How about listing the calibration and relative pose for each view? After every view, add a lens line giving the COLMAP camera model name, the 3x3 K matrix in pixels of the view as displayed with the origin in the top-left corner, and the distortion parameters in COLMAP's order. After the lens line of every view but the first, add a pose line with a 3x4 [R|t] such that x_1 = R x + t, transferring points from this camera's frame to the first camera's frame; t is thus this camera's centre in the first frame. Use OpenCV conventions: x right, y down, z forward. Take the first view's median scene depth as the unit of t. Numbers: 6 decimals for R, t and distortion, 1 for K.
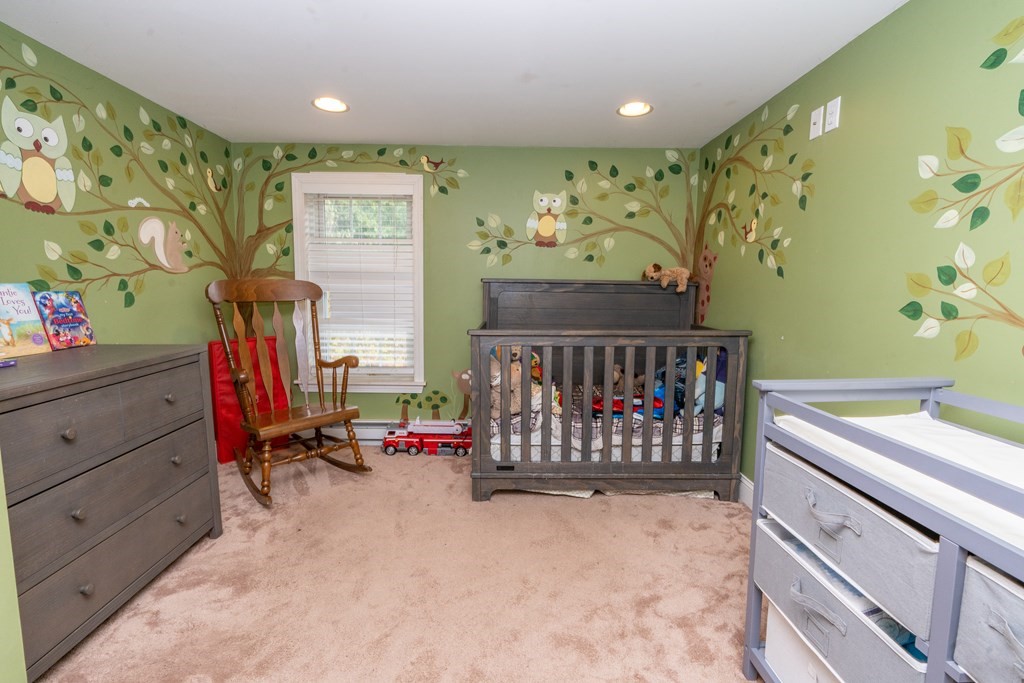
lens RADIAL K [[462.5, 0, 515.0], [0, 462.5, 335.0], [0, 0, 1]] dist [-0.014125, 0.005822]
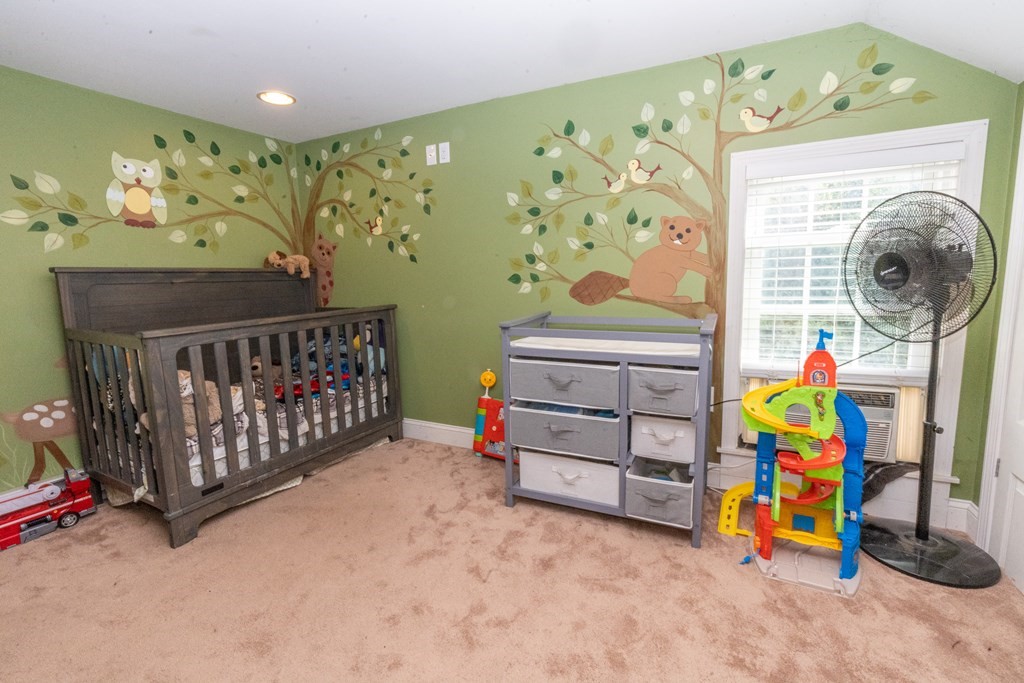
lens RADIAL K [[462.5, 0, 515.0], [0, 462.5, 335.0], [0, 0, 1]] dist [-0.014125, 0.005822]
pose [[0.462260, -0.135528, 0.876326, -0.462446], [0.122579, 0.988530, 0.088221, 0.002244], [-0.878231, 0.066638, 0.473570, 0.096847]]
